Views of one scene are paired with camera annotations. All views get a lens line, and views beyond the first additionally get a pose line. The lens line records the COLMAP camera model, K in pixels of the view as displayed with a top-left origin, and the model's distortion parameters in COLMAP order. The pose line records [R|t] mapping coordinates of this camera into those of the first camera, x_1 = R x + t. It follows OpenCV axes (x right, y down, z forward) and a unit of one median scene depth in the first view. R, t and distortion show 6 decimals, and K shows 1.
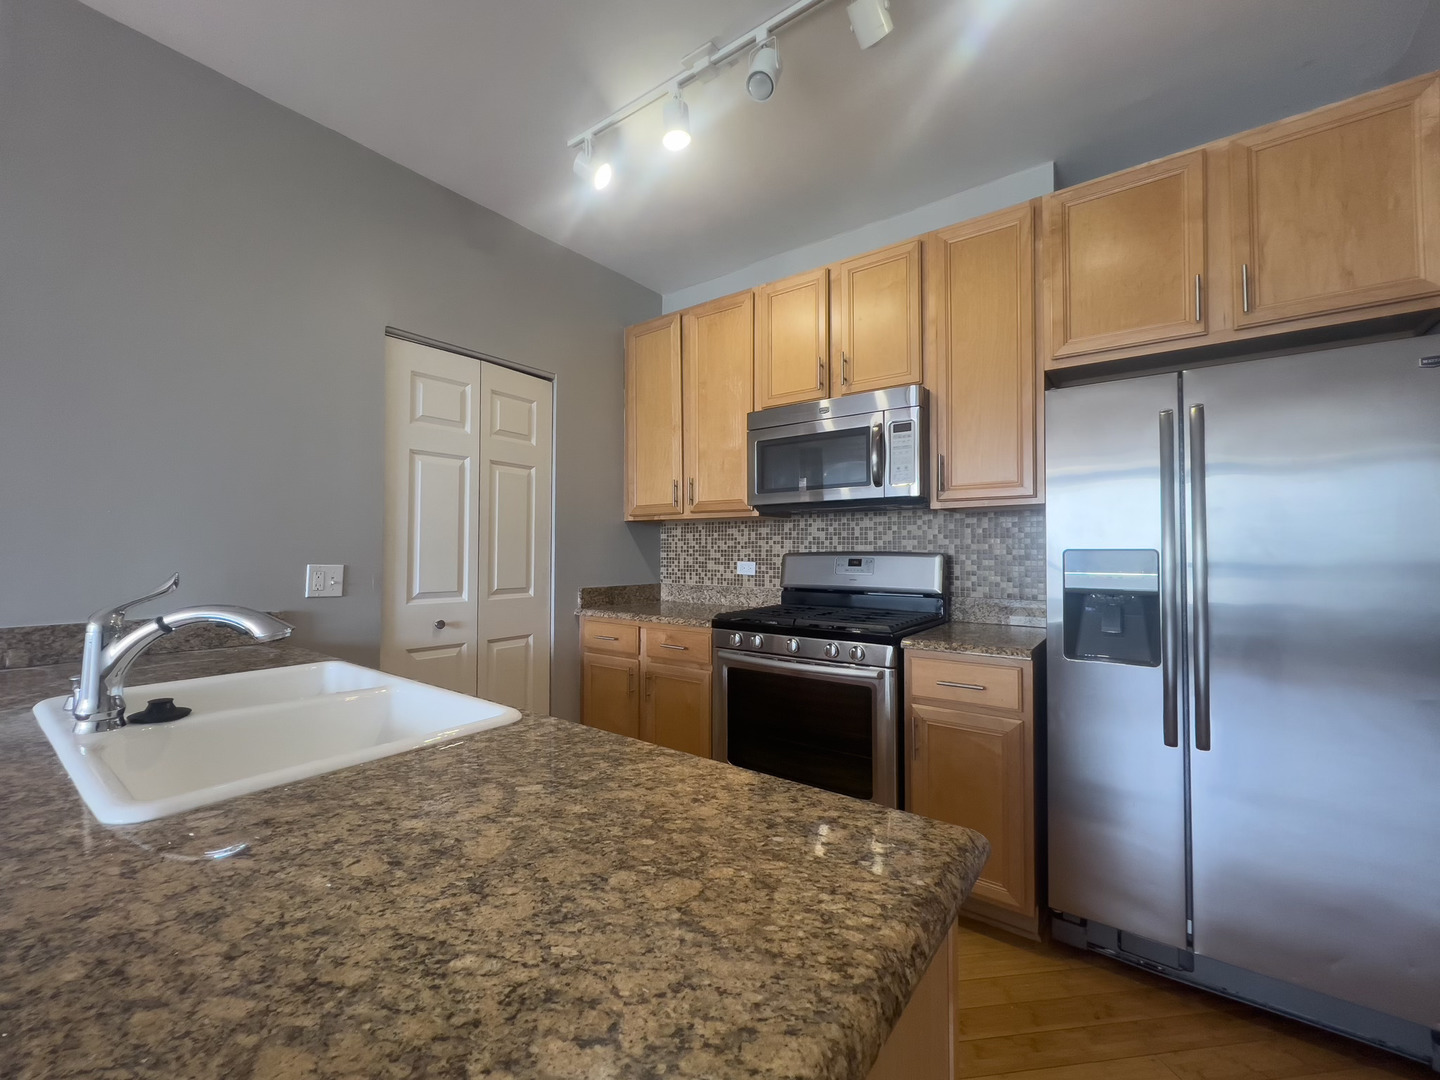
lens RADIAL K [[578.6, 0, 718.7], [0, 578.6, 539.6], [0, 0, 1]] dist [0.001172, 0.000150]
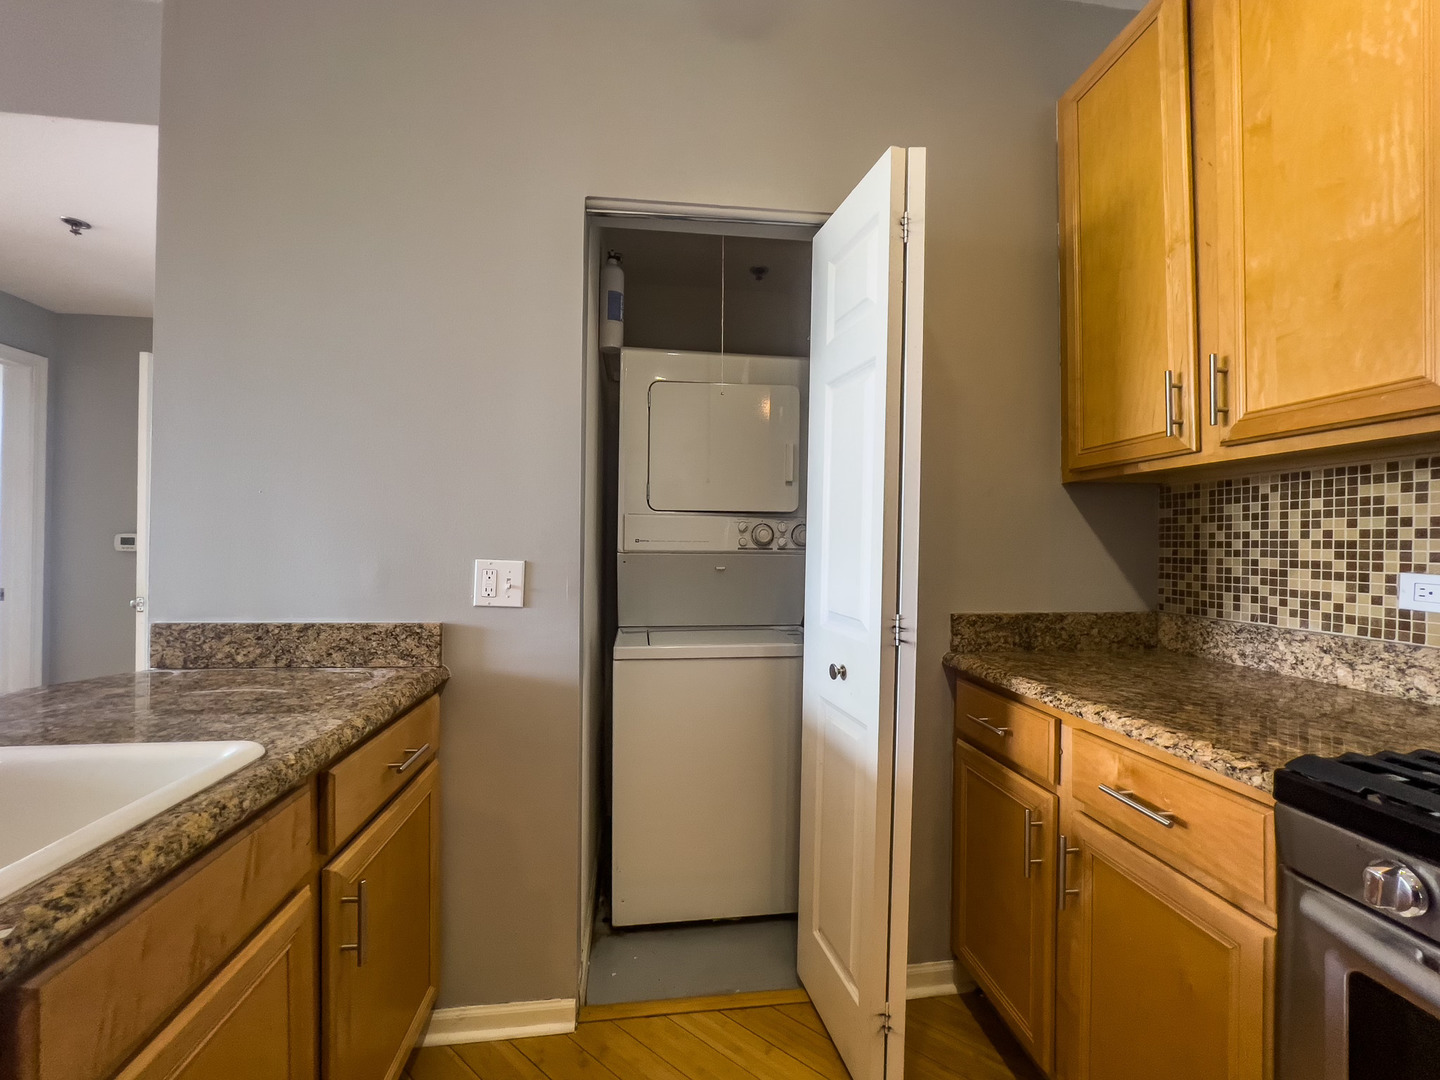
lens RADIAL K [[586.6, 0, 720.0], [0, 586.6, 540.0], [0, 0, 1]] dist [-0.012755, 0.000400]
pose [[0.674458, -0.002783, -0.738308, 0.012088], [0.009866, 0.999938, 0.005243, 0.011153], [0.738247, -0.010821, 0.674444, 0.451903]]
